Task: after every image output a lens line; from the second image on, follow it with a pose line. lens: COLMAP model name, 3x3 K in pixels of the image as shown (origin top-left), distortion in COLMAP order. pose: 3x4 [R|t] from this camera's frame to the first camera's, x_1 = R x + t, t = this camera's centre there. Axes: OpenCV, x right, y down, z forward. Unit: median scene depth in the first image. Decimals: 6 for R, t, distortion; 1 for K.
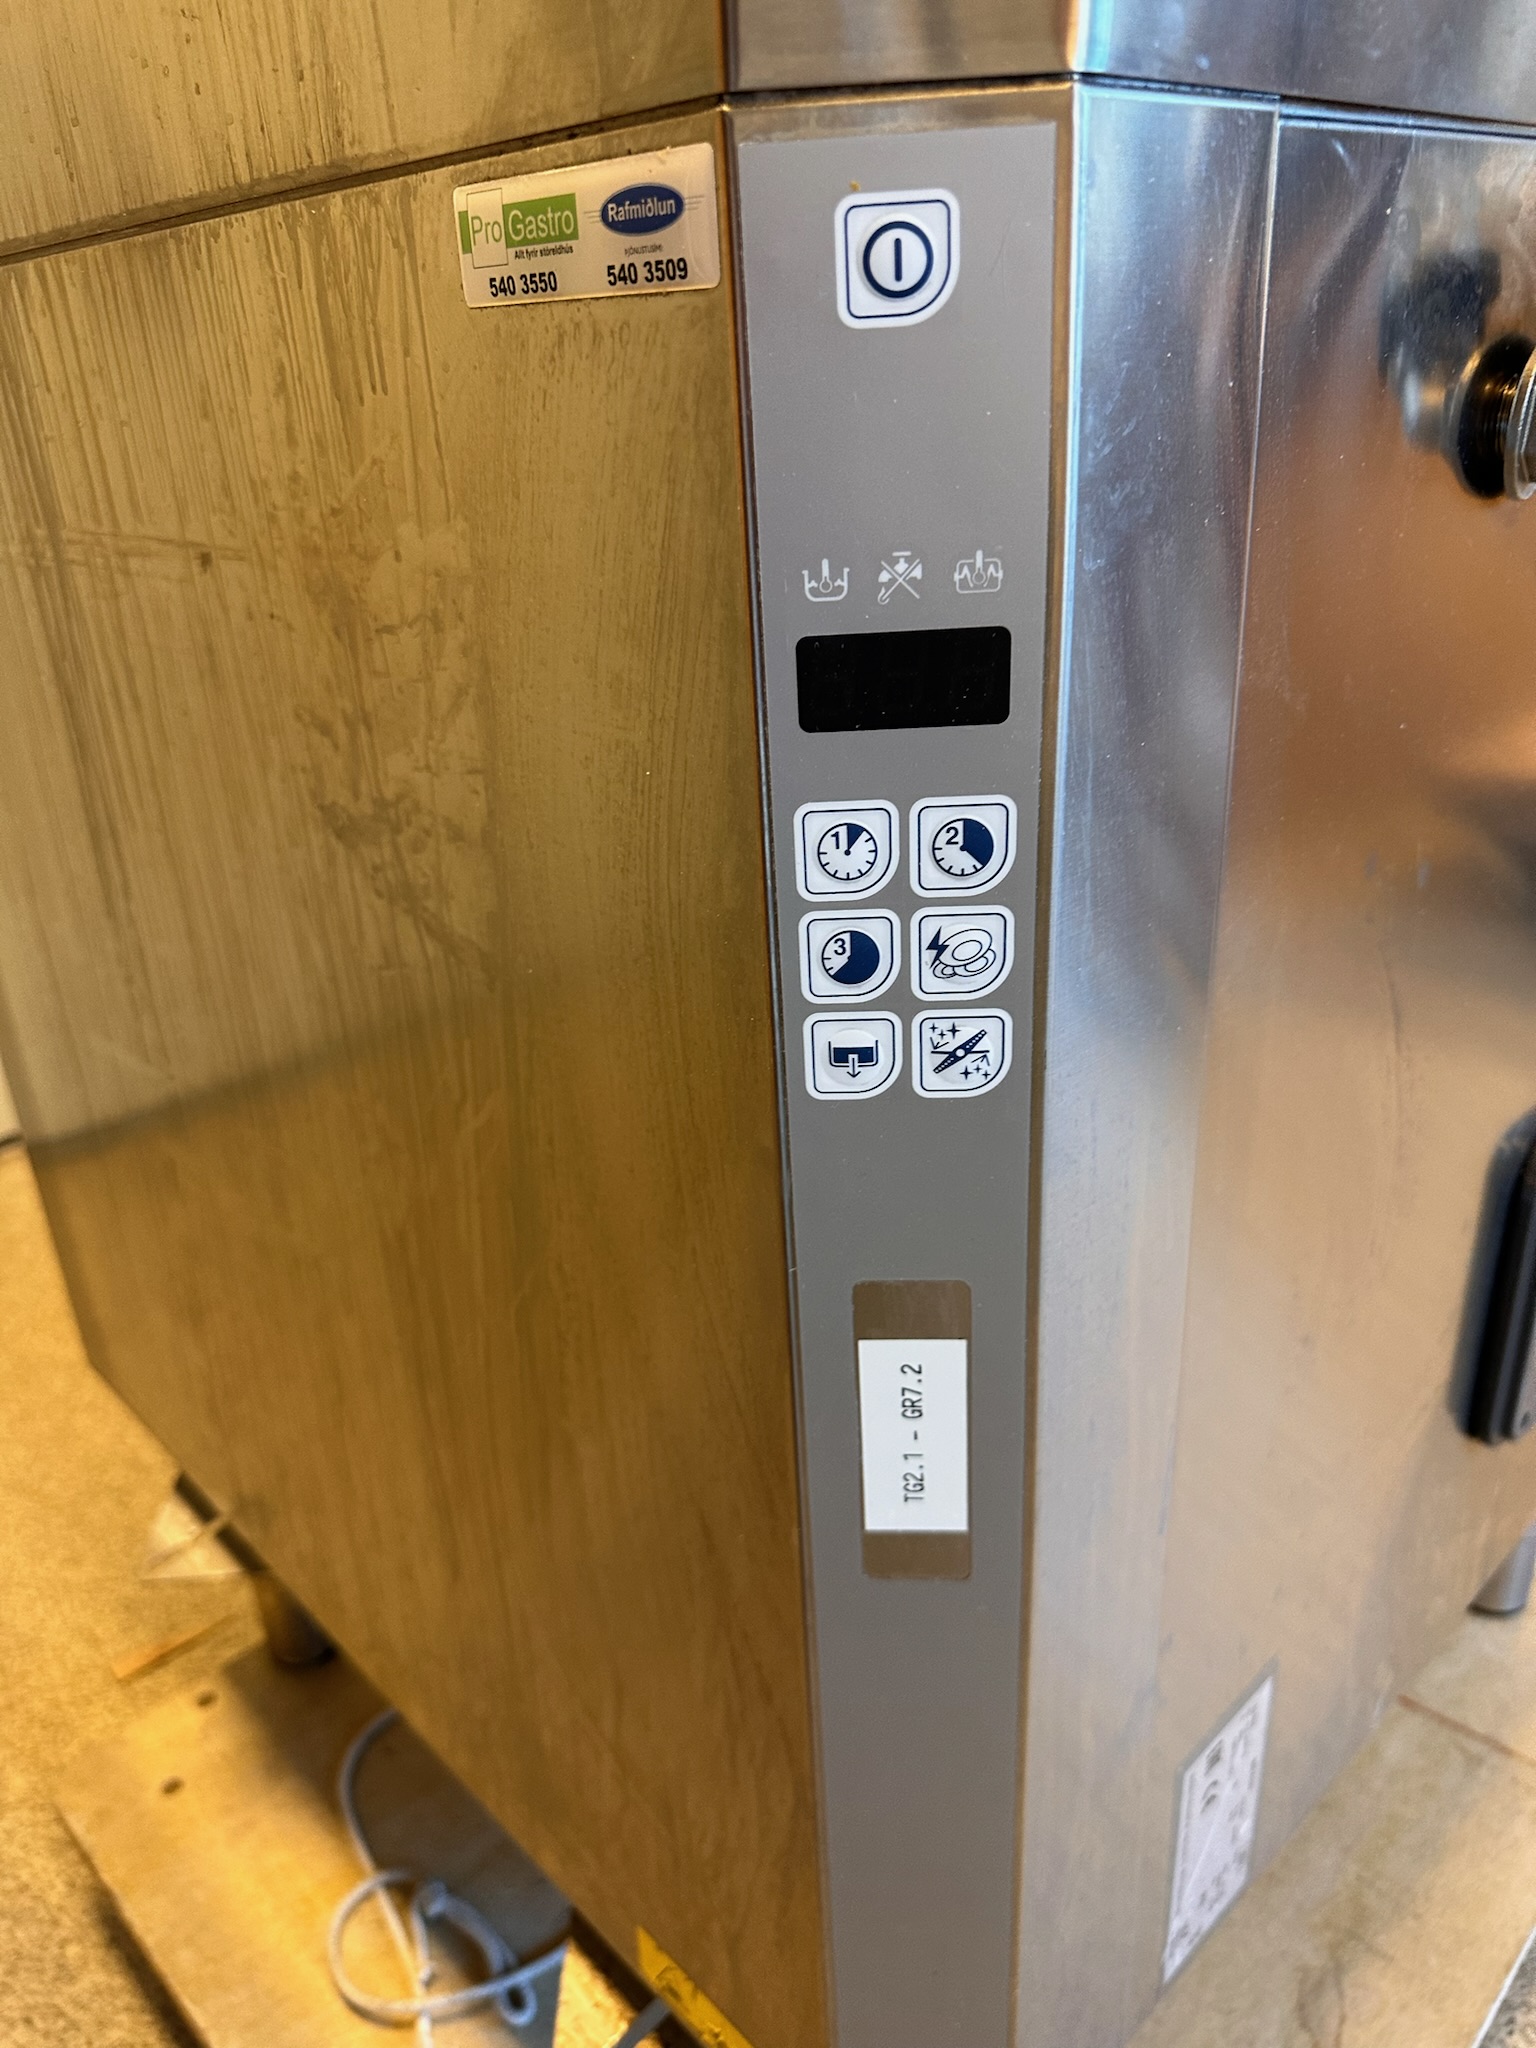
lens RADIAL K [[1487.2, 0, 752.9], [0, 1487.2, 1029.2], [0, 0, 1]] dist [-0.003380, -0.006052]
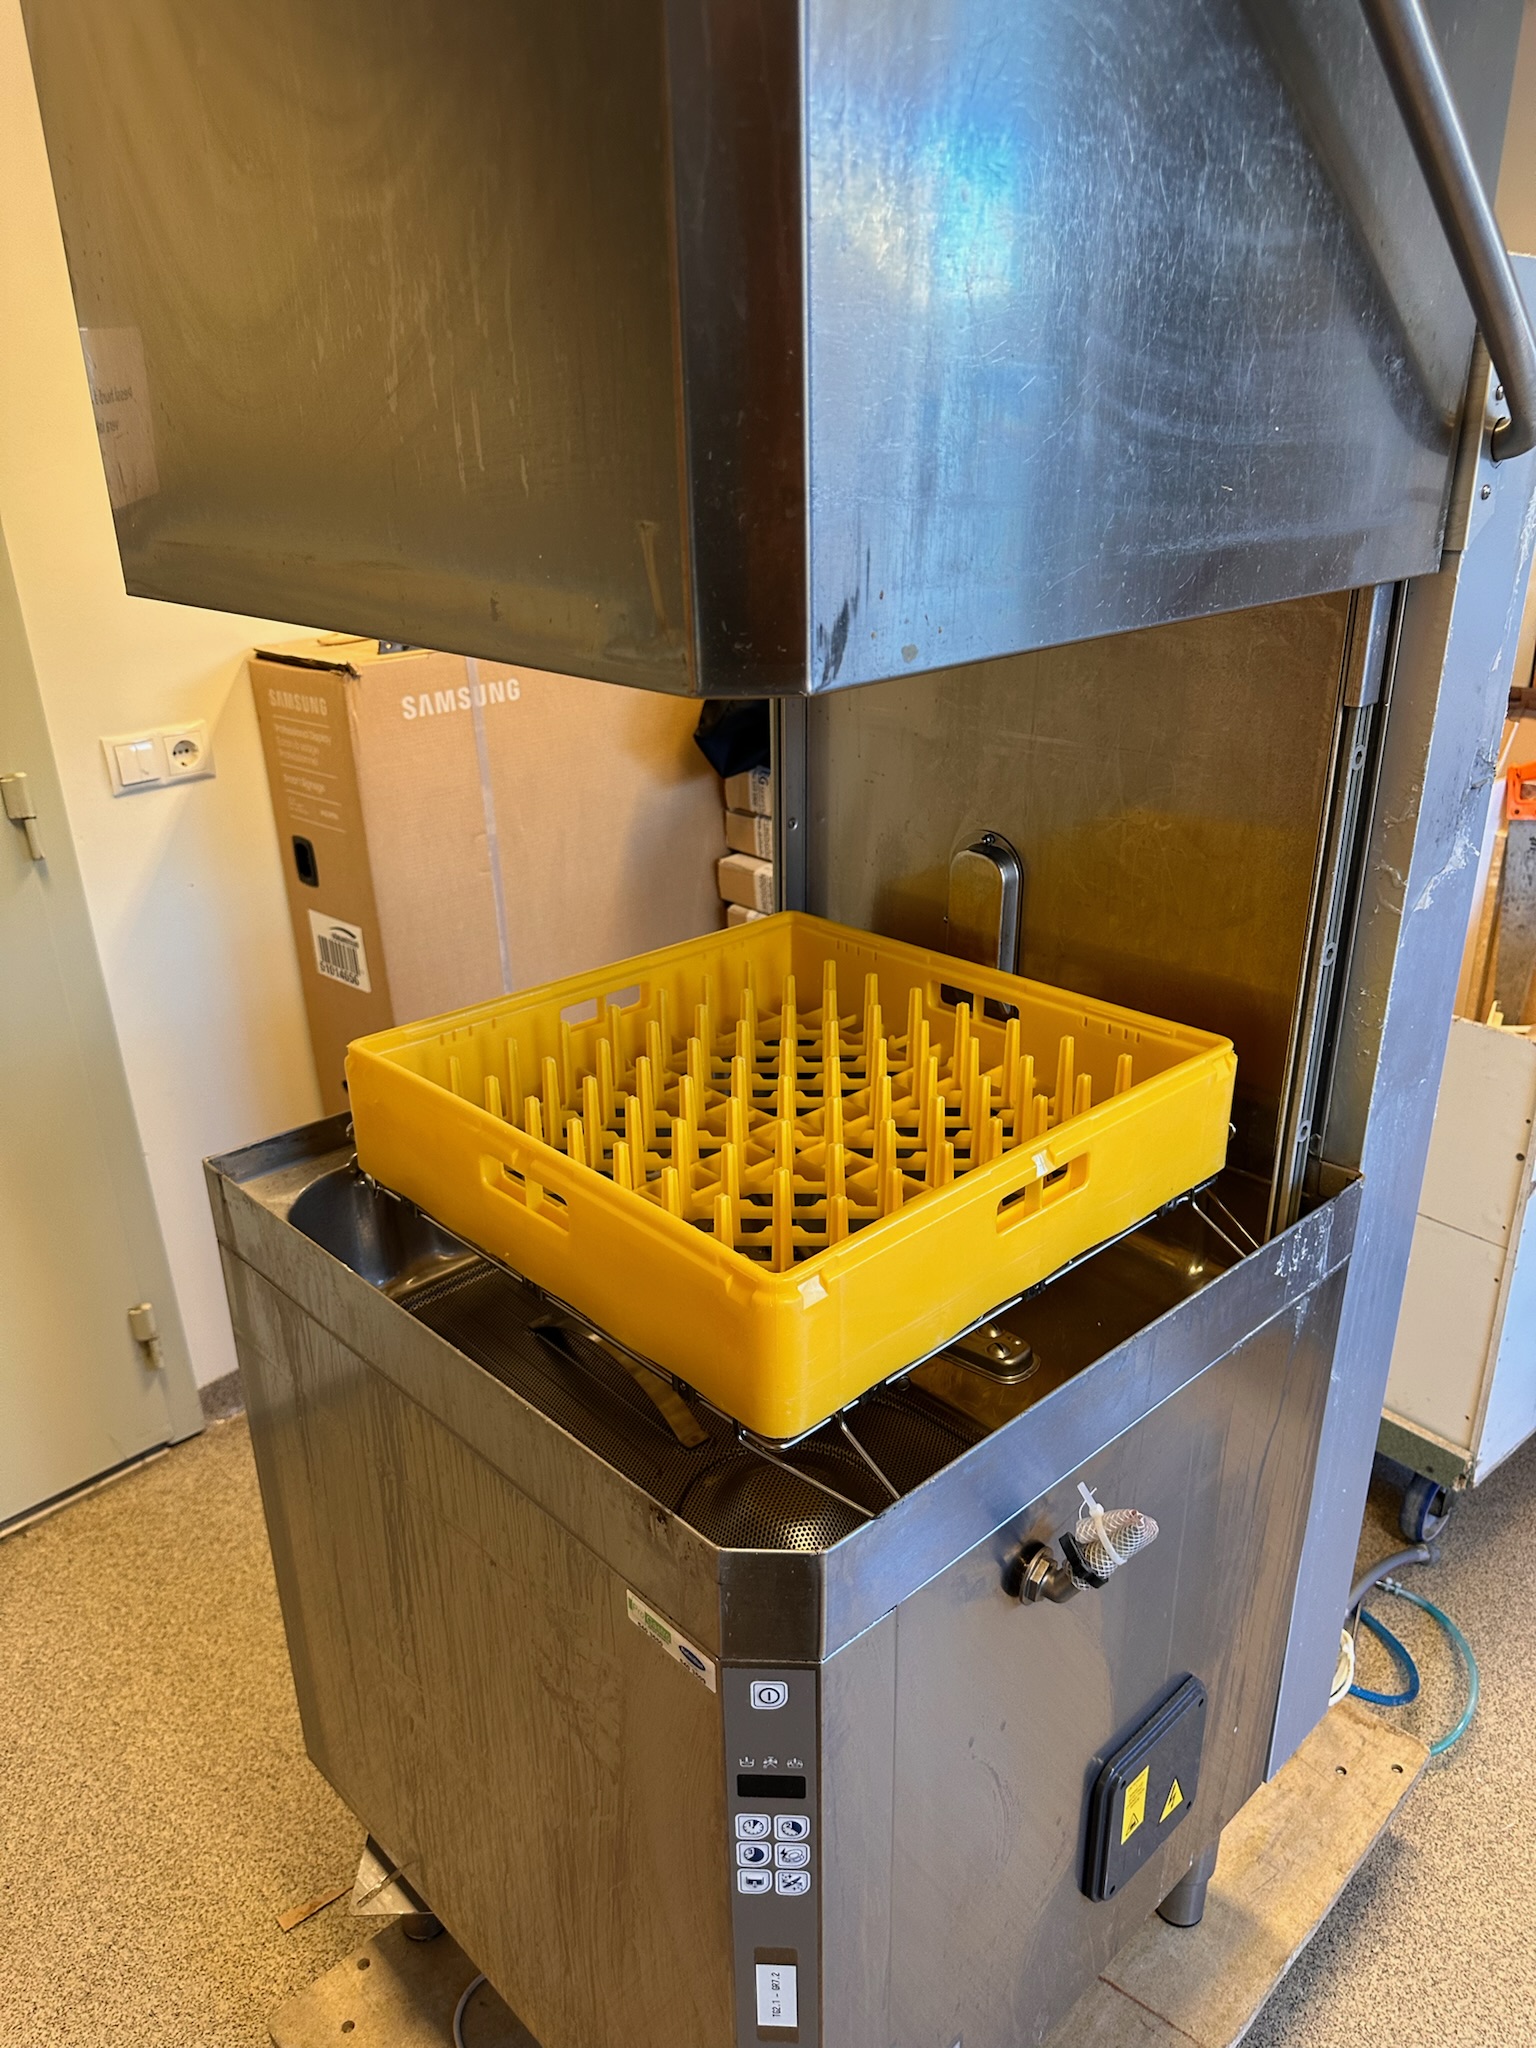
lens RADIAL K [[1460.1, 0, 776.2], [0, 1460.1, 1023.2], [0, 0, 1]] dist [-0.013901, -0.001040]
pose [[0.999079, 0.035495, 0.024110, -0.010273], [-0.034035, 0.997706, -0.058513, -0.919894], [-0.026131, 0.057638, 0.997995, -1.175738]]
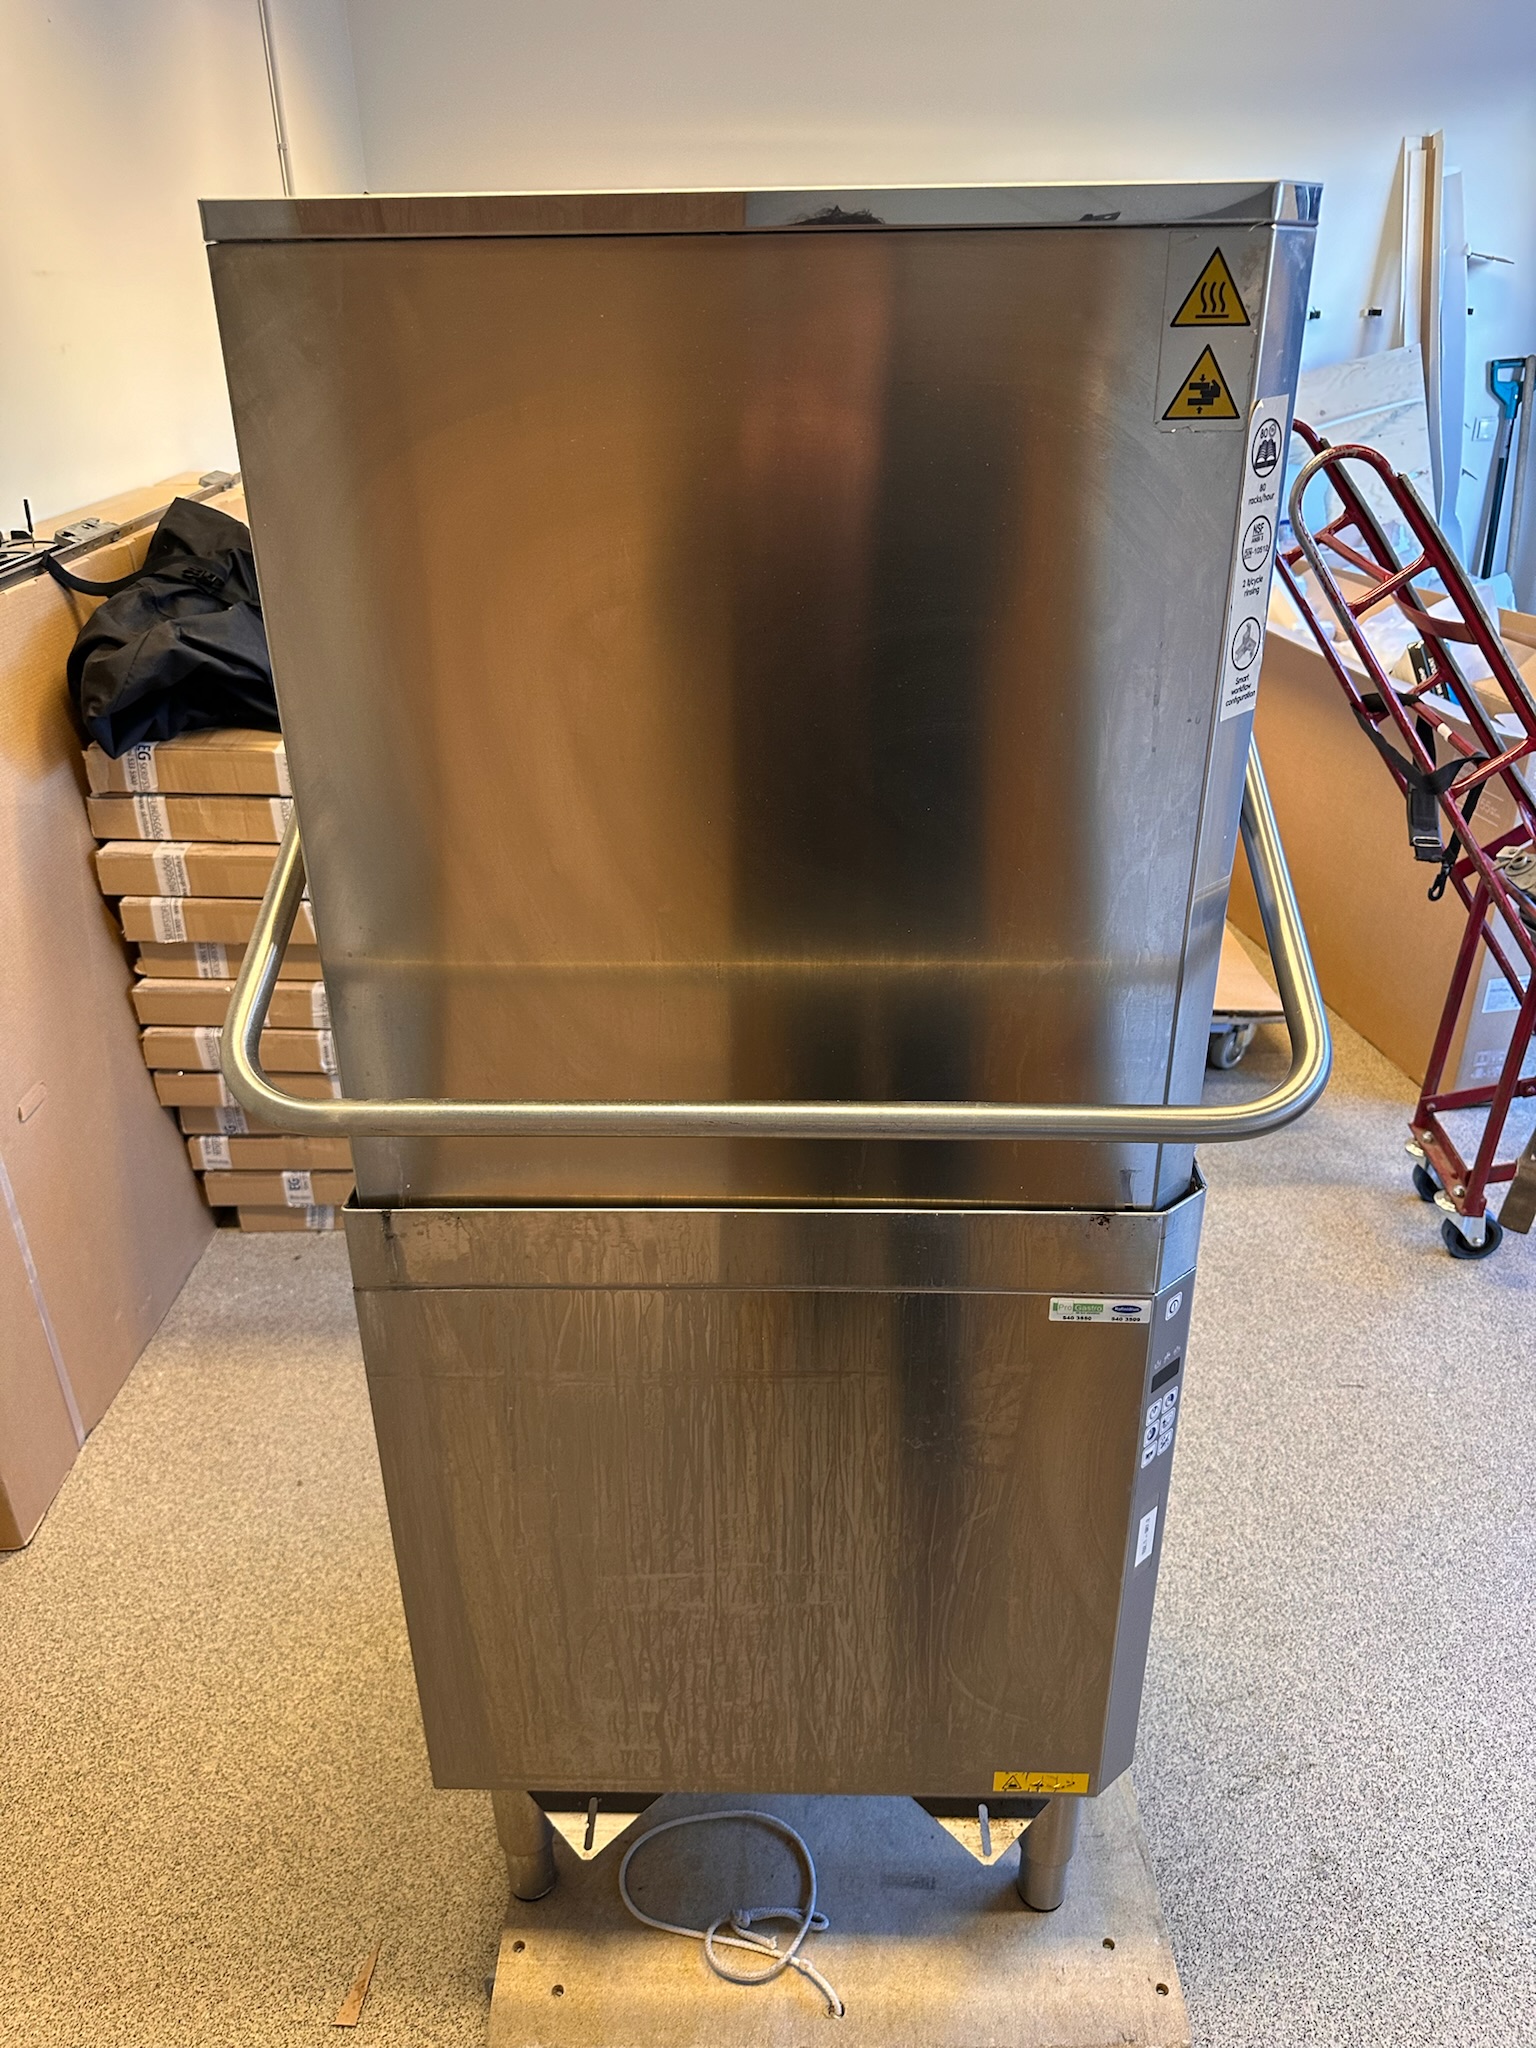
lens RADIAL K [[1464.7, 0, 782.8], [0, 1464.7, 1003.6], [0, 0, 1]] dist [-0.001980, -0.004877]
pose [[0.701438, -0.257990, 0.664398, -1.880185], [0.274770, 0.958014, 0.081915, -1.115140], [-0.657636, 0.125098, 0.742876, -0.928492]]
